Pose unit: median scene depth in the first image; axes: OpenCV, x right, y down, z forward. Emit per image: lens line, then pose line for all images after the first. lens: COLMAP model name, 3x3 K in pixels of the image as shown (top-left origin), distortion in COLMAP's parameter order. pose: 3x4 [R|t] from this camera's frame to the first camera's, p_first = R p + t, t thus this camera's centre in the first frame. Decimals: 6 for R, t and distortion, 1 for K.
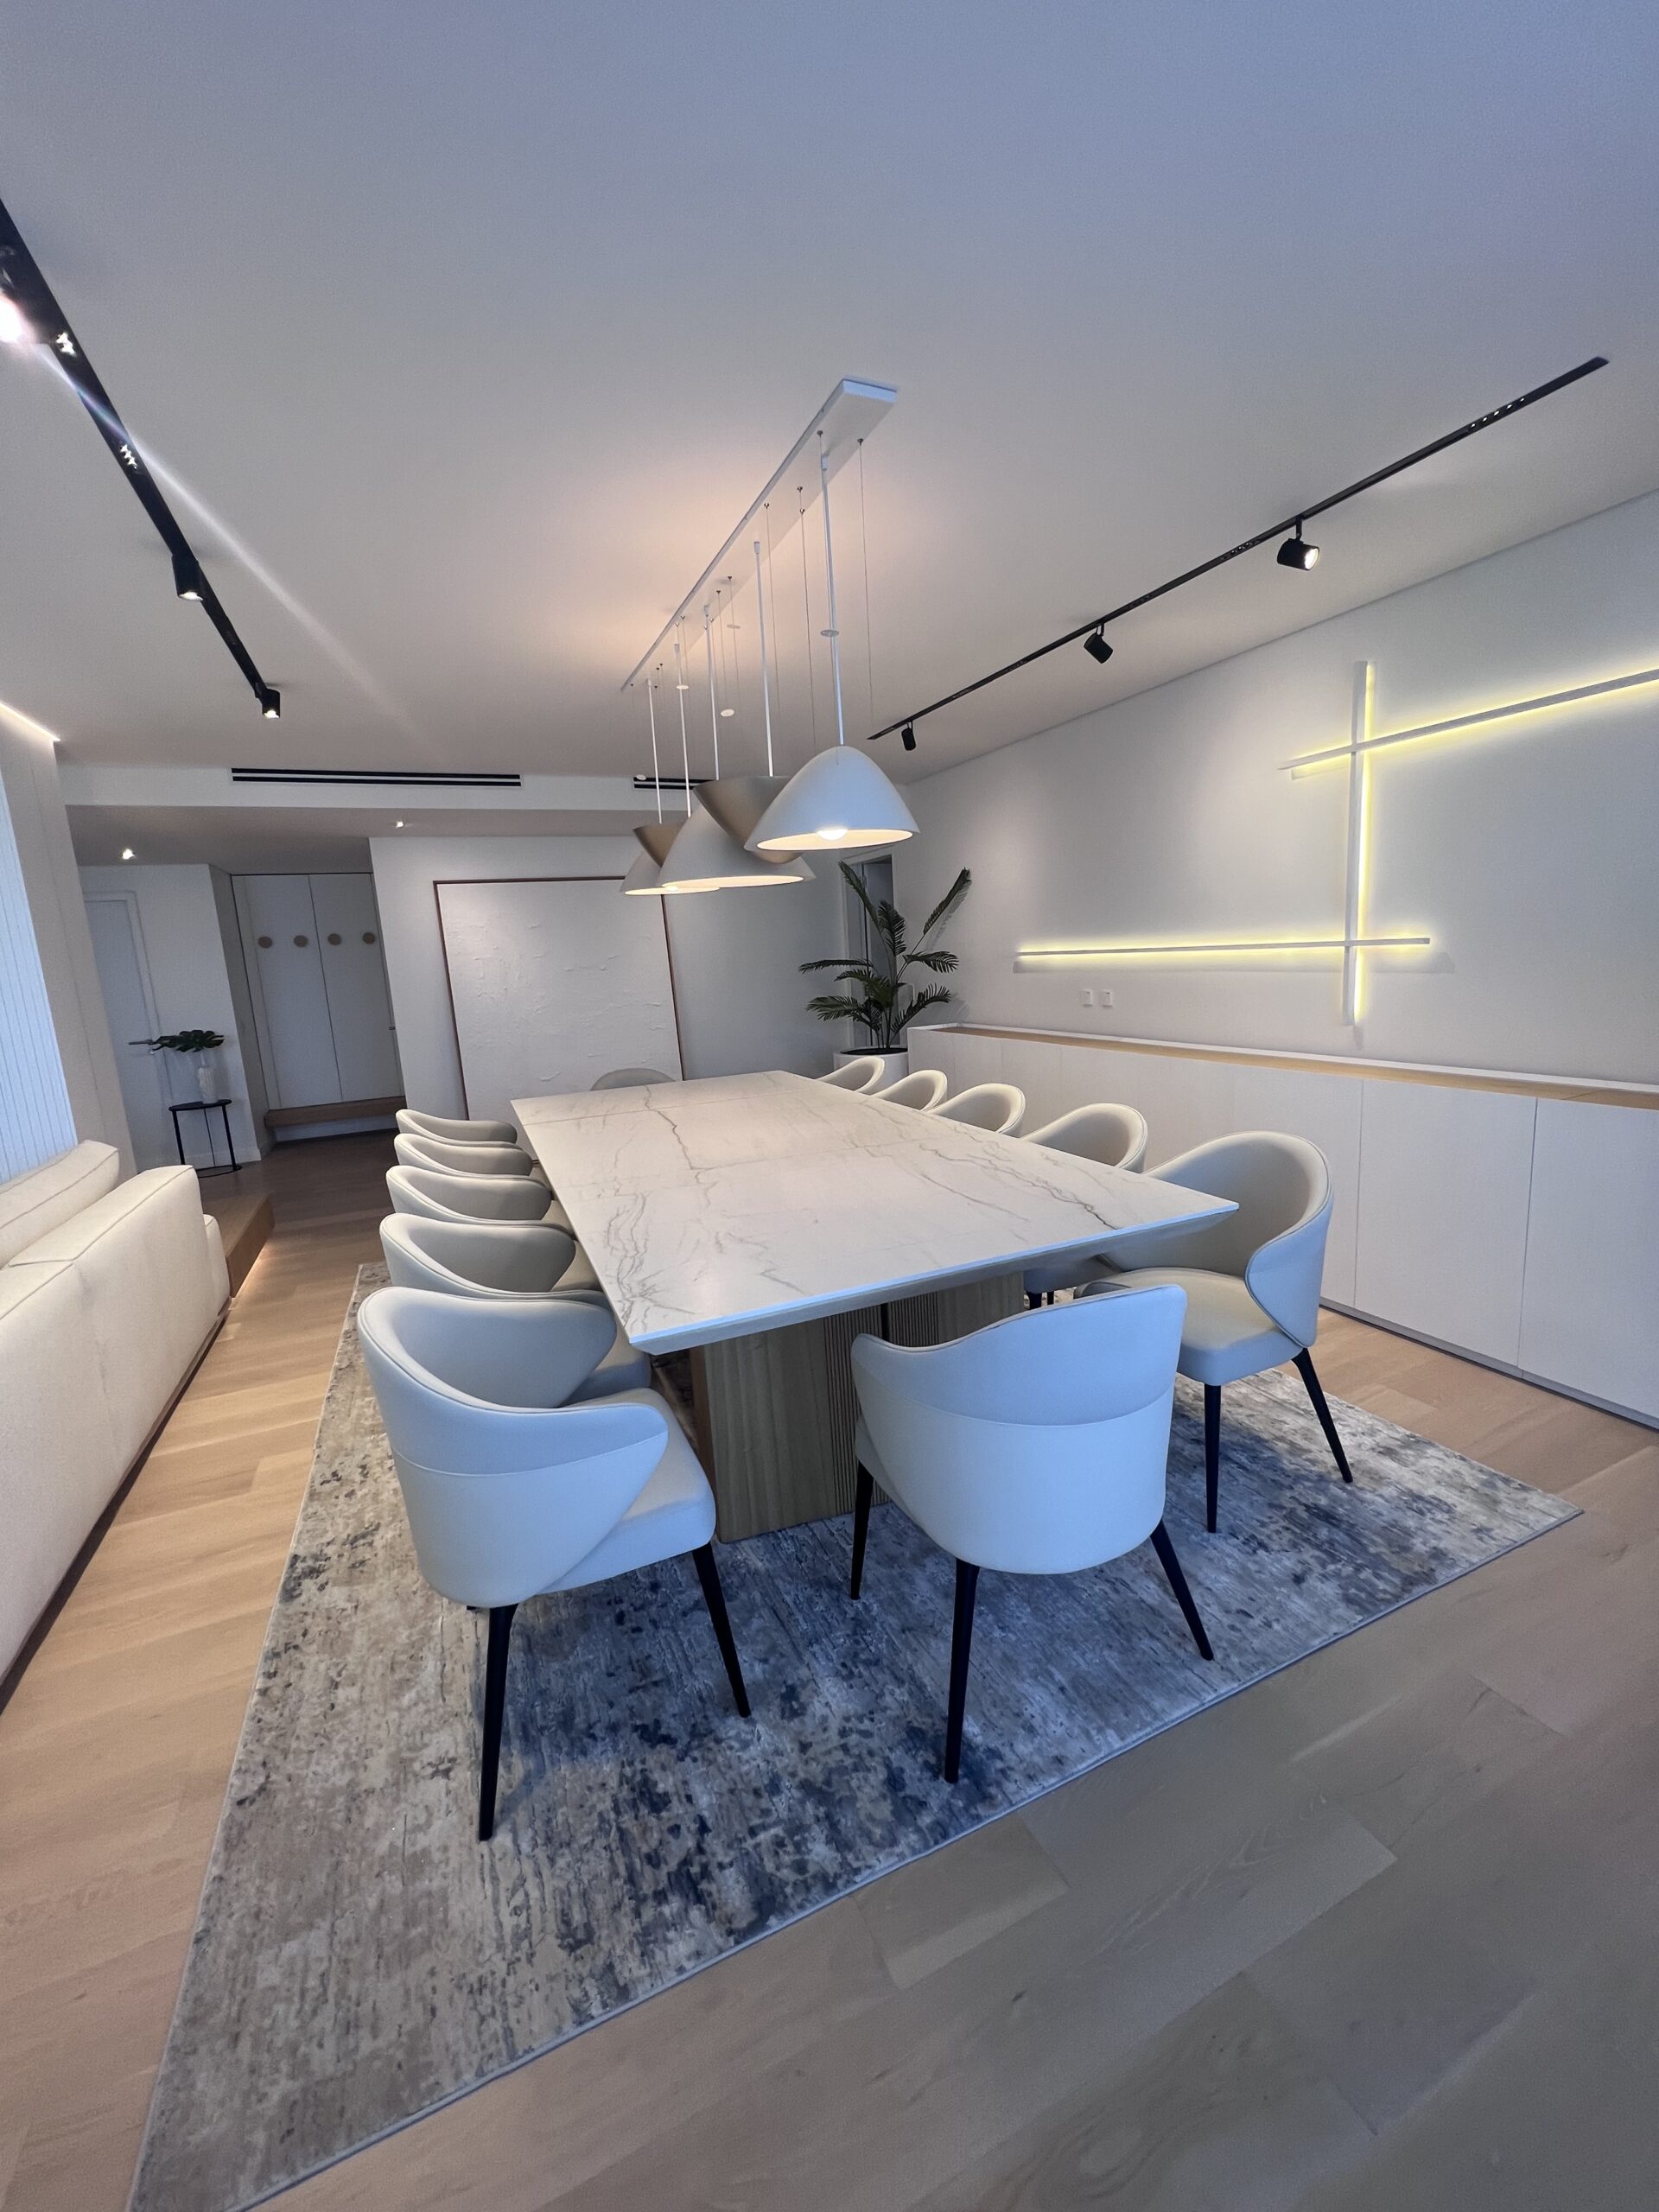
lens RADIAL K [[891.2, 0, 831.2], [0, 891.2, 1101.4], [0, 0, 1]] dist [-0.002746, 0.000999]
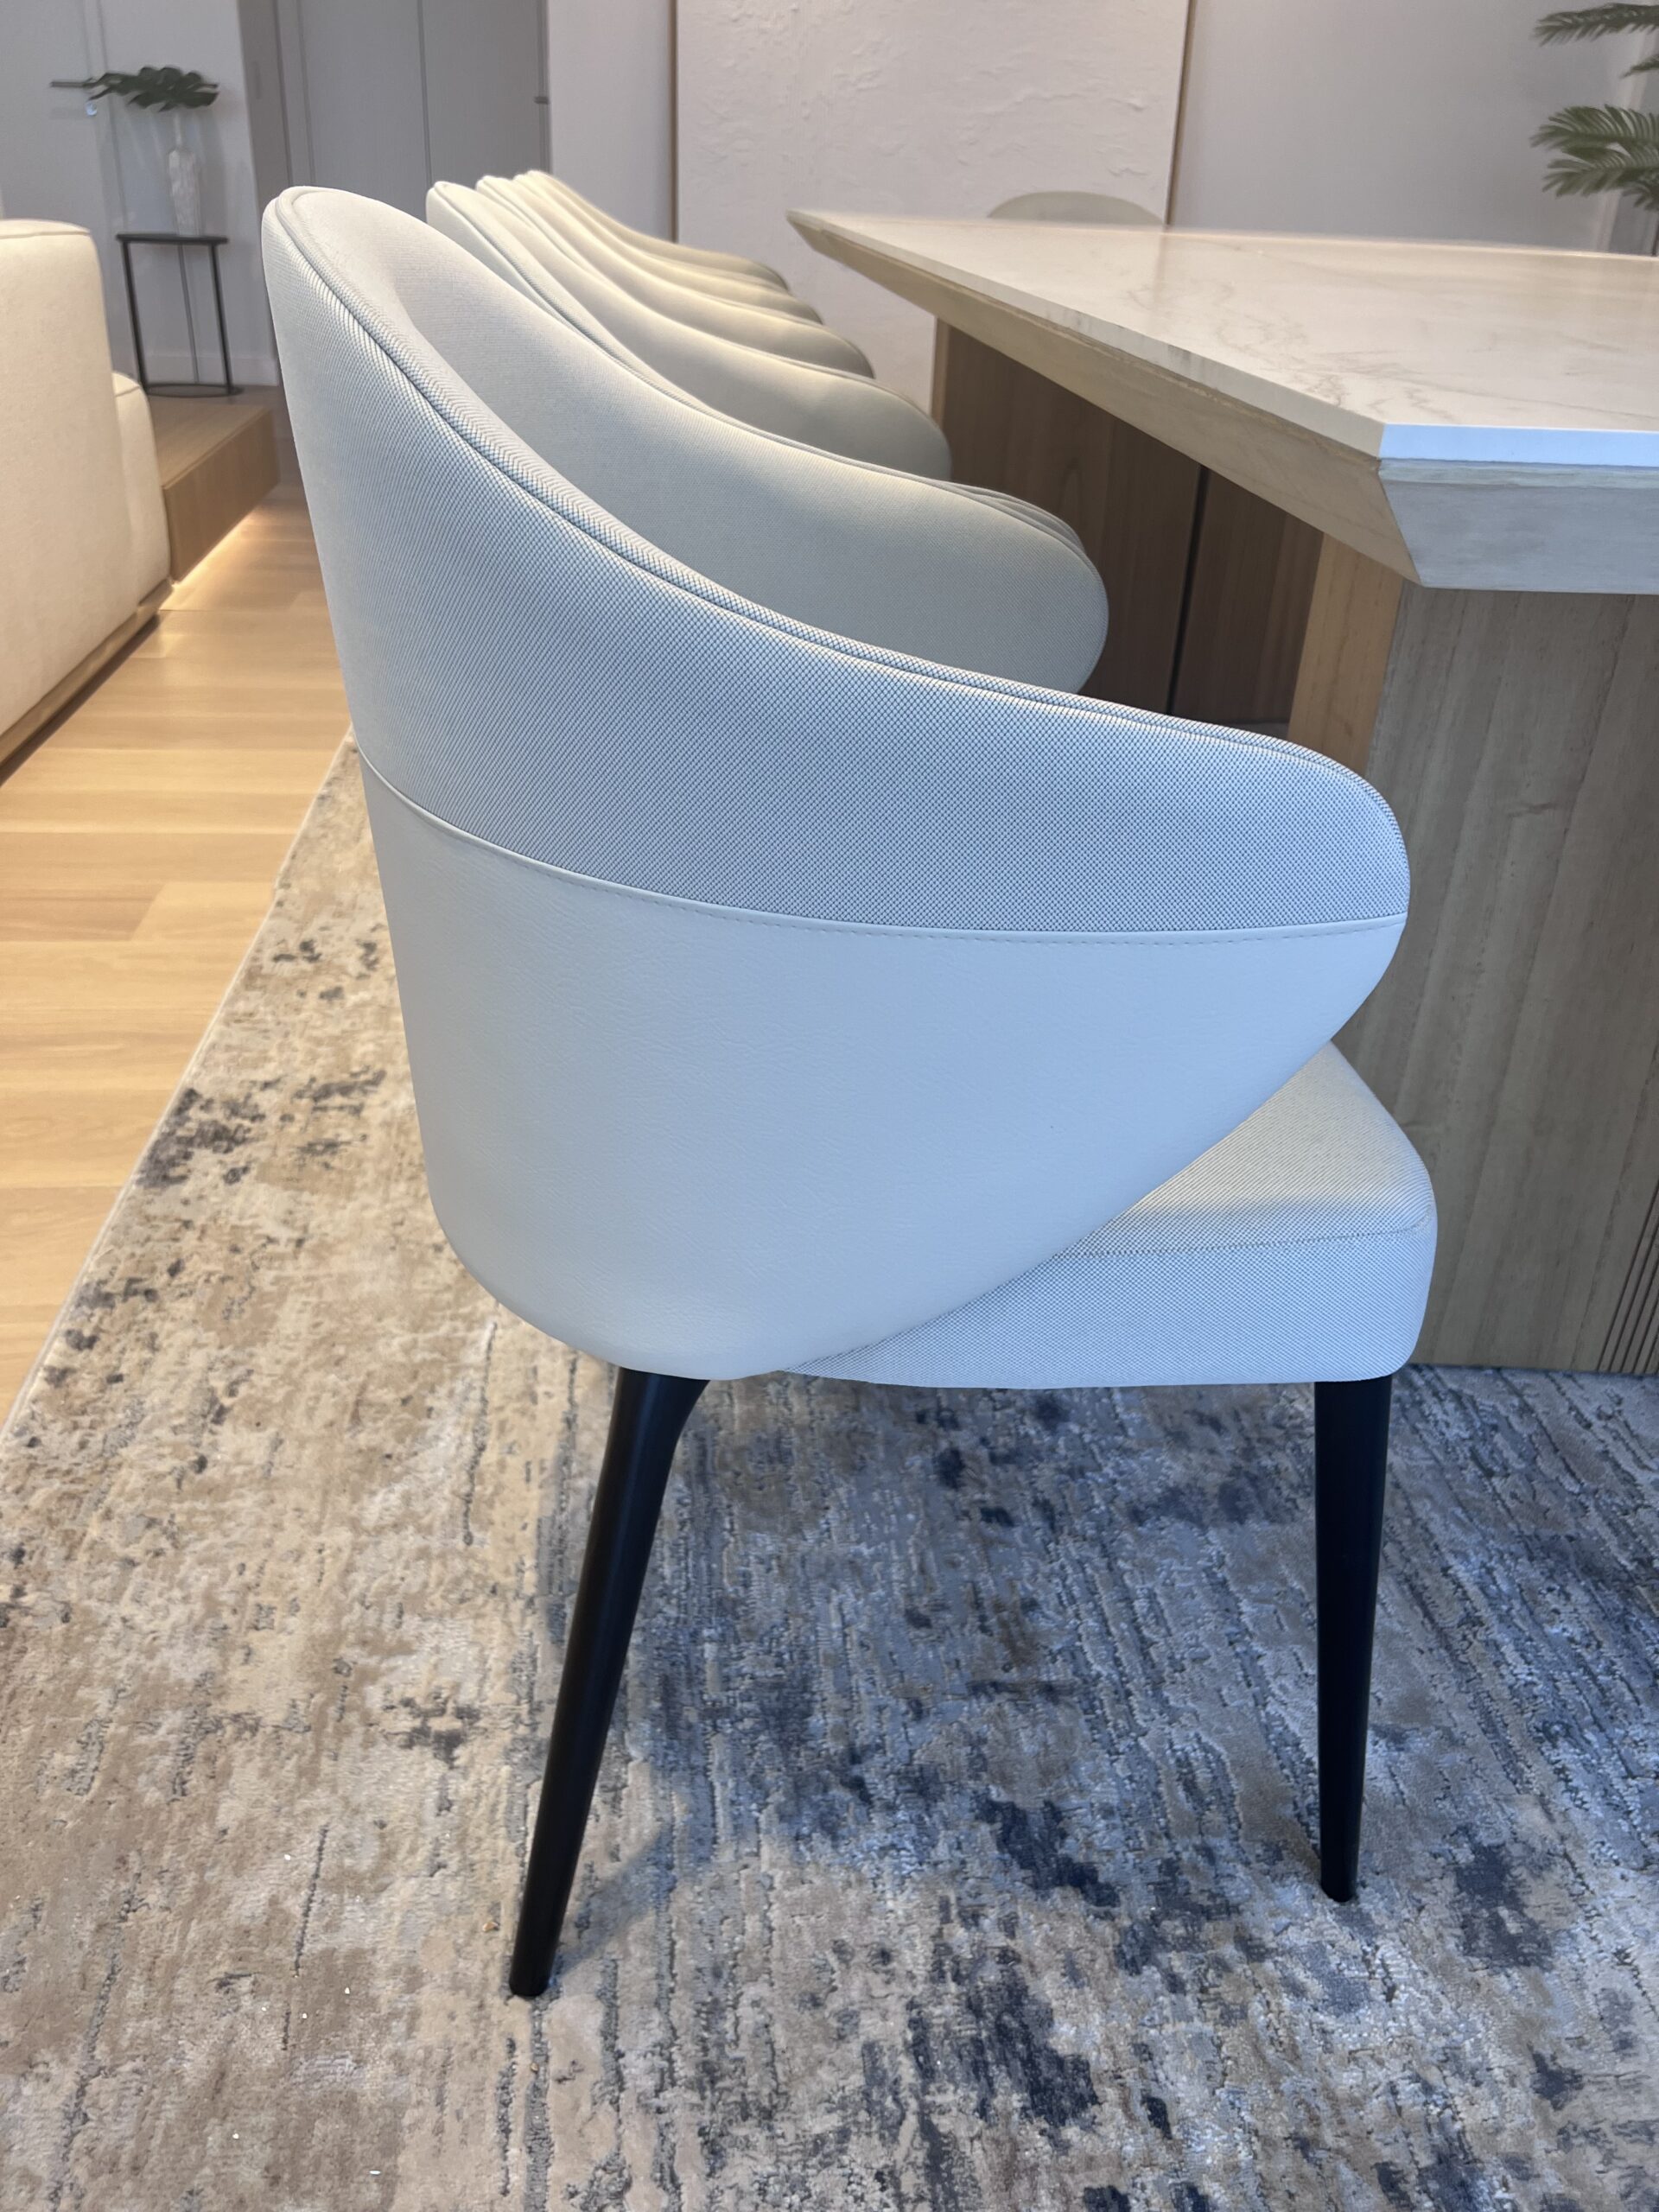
lens RADIAL K [[1672.8, 0, 811.7], [0, 1672.8, 1095.6], [0, 0, 1]] dist [0.046290, -0.056943]
pose [[0.942668, 0.242195, -0.229604, -0.184874], [-0.152720, 0.924787, 0.348489, 0.239977], [0.296737, -0.293445, 0.908756, 0.459332]]
